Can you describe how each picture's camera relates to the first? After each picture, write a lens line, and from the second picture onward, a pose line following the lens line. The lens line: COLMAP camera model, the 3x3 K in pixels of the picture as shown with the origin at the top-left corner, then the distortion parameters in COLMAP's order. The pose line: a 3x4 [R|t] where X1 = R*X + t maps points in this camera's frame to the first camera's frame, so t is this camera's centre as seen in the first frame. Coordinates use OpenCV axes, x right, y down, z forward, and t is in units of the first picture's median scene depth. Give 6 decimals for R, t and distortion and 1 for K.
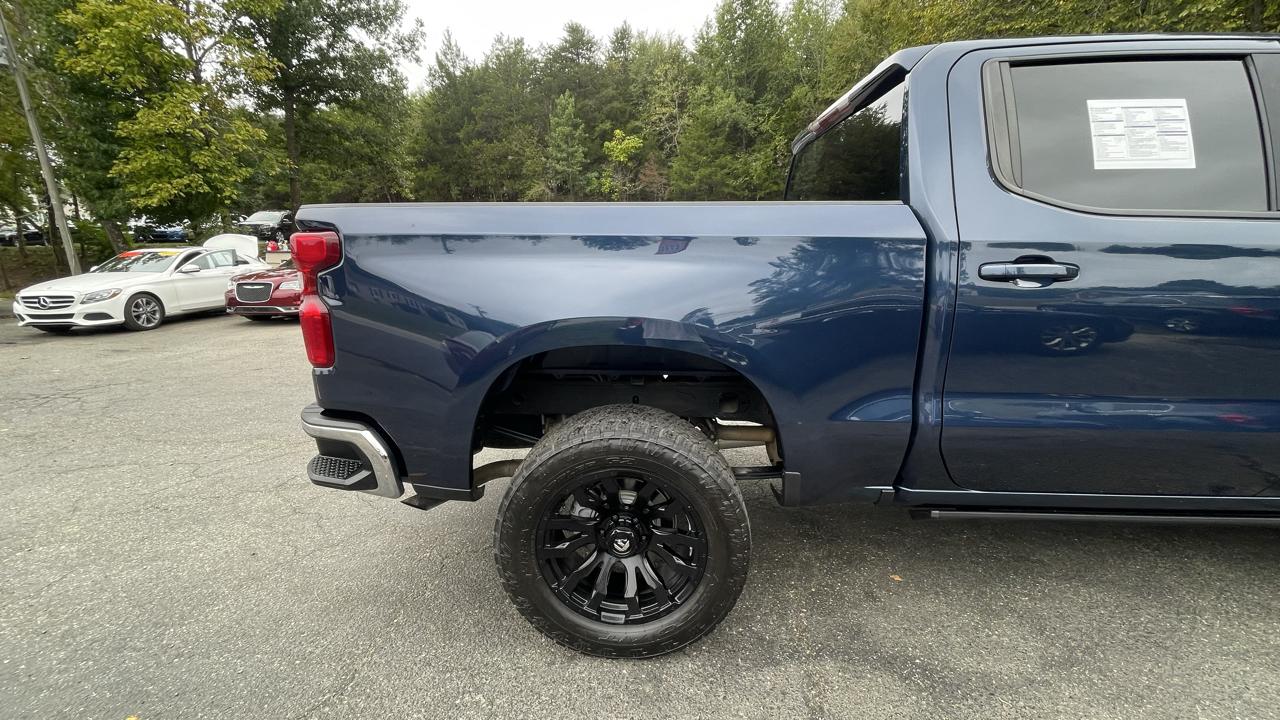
lens RADIAL K [[515.2, 0, 640.0], [0, 515.2, 360.0], [0, 0, 1]] dist [-0.000263, -0.000449]
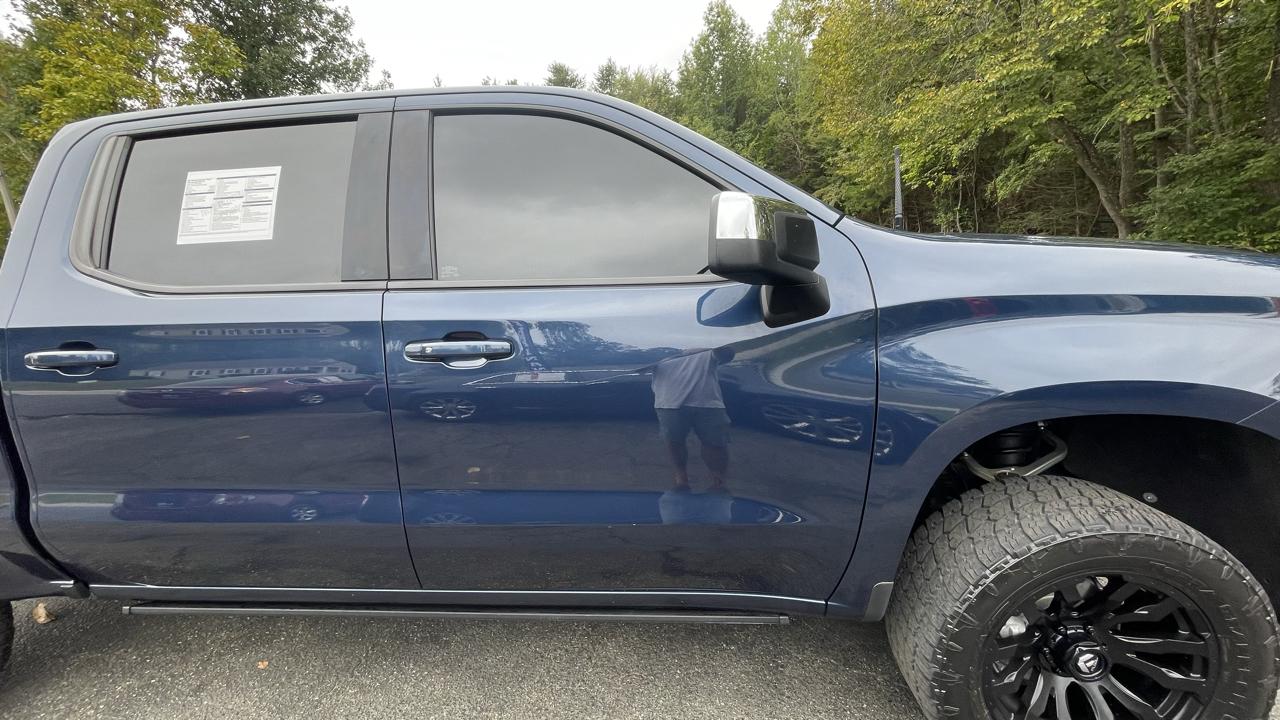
lens RADIAL K [[515.2, 0, 640.0], [0, 515.2, 360.0], [0, 0, 1]] dist [-0.000263, -0.000449]
pose [[0.998494, -0.032902, -0.043902, 0.111566], [0.030692, 0.998273, -0.050081, -0.005425], [0.045474, 0.048658, 0.997780, 0.006688]]
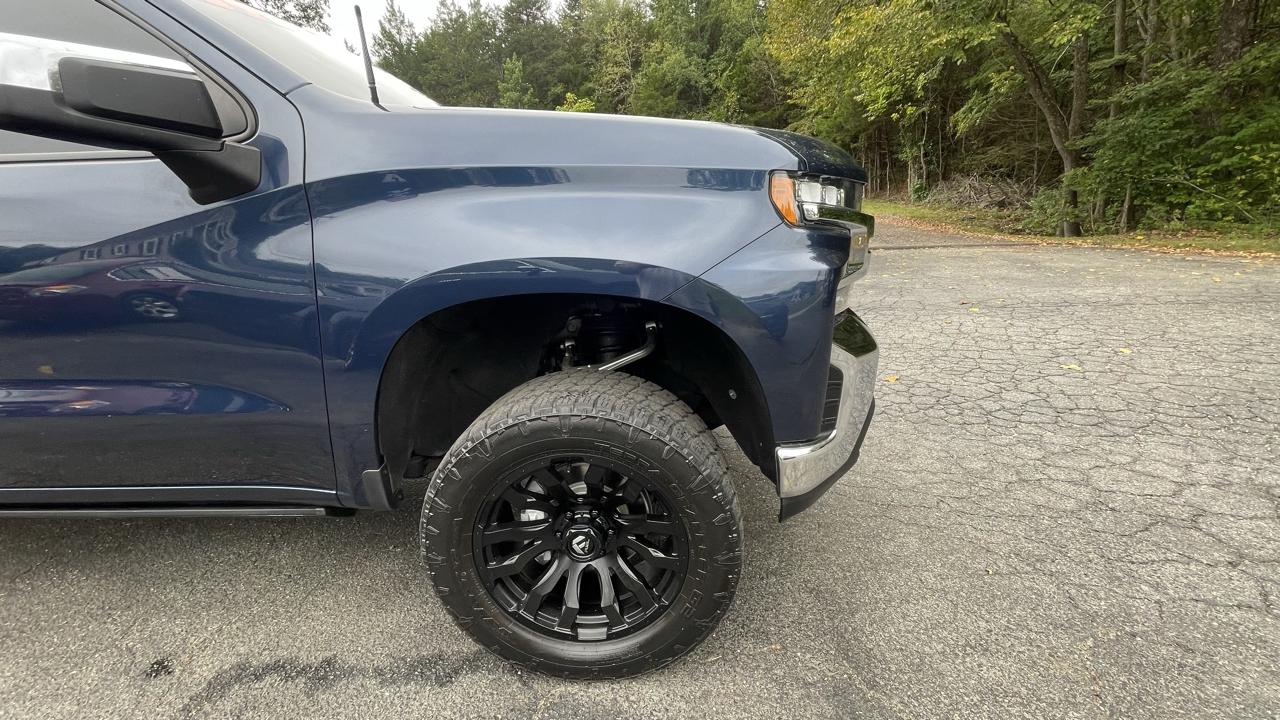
lens RADIAL K [[516.5, 0, 640.0], [0, 516.5, 360.0], [0, 0, 1]] dist [-0.006012, 0.003517]
pose [[0.999156, -0.034429, -0.022423, 0.162960], [0.035703, 0.997611, 0.059144, 0.002450], [0.020333, -0.059895, 0.997998, 0.008297]]
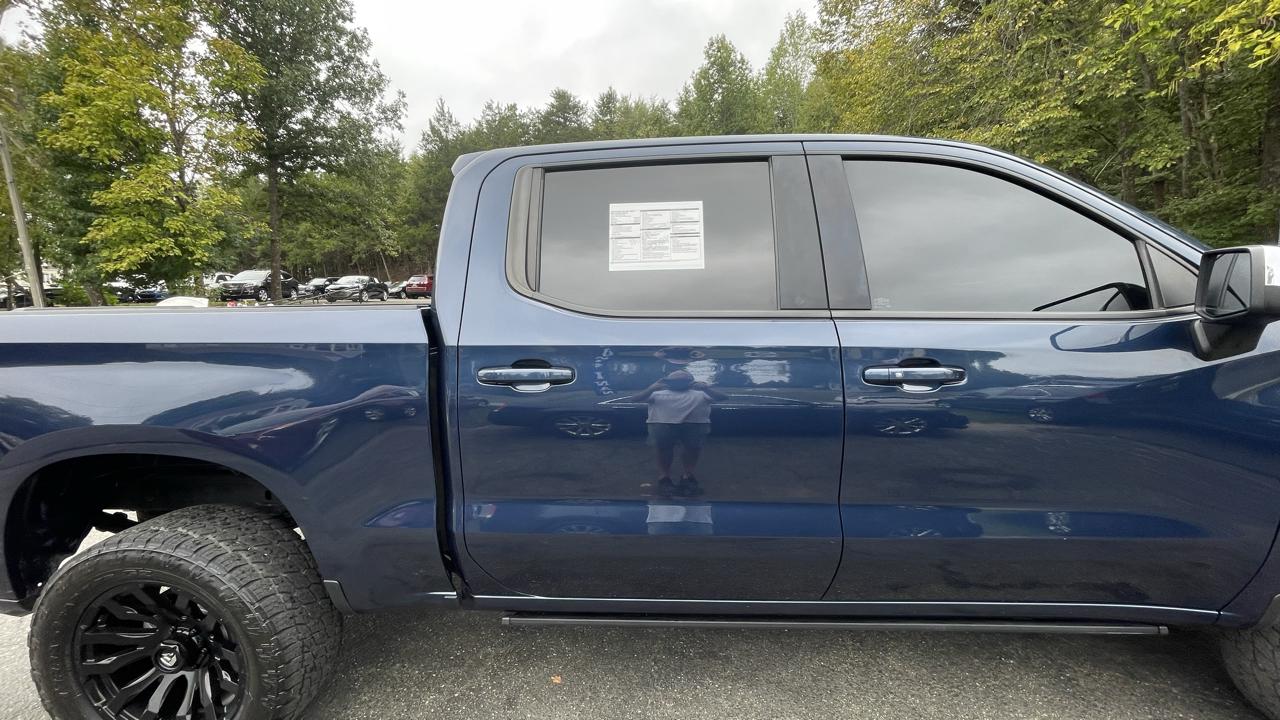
lens RADIAL K [[515.2, 0, 640.0], [0, 515.2, 360.0], [0, 0, 1]] dist [-0.000263, -0.000449]
pose [[0.999856, -0.015395, -0.007182, 0.059961], [0.014671, 0.995671, -0.091786, -0.006507], [0.008564, 0.091667, 0.995753, 0.000624]]
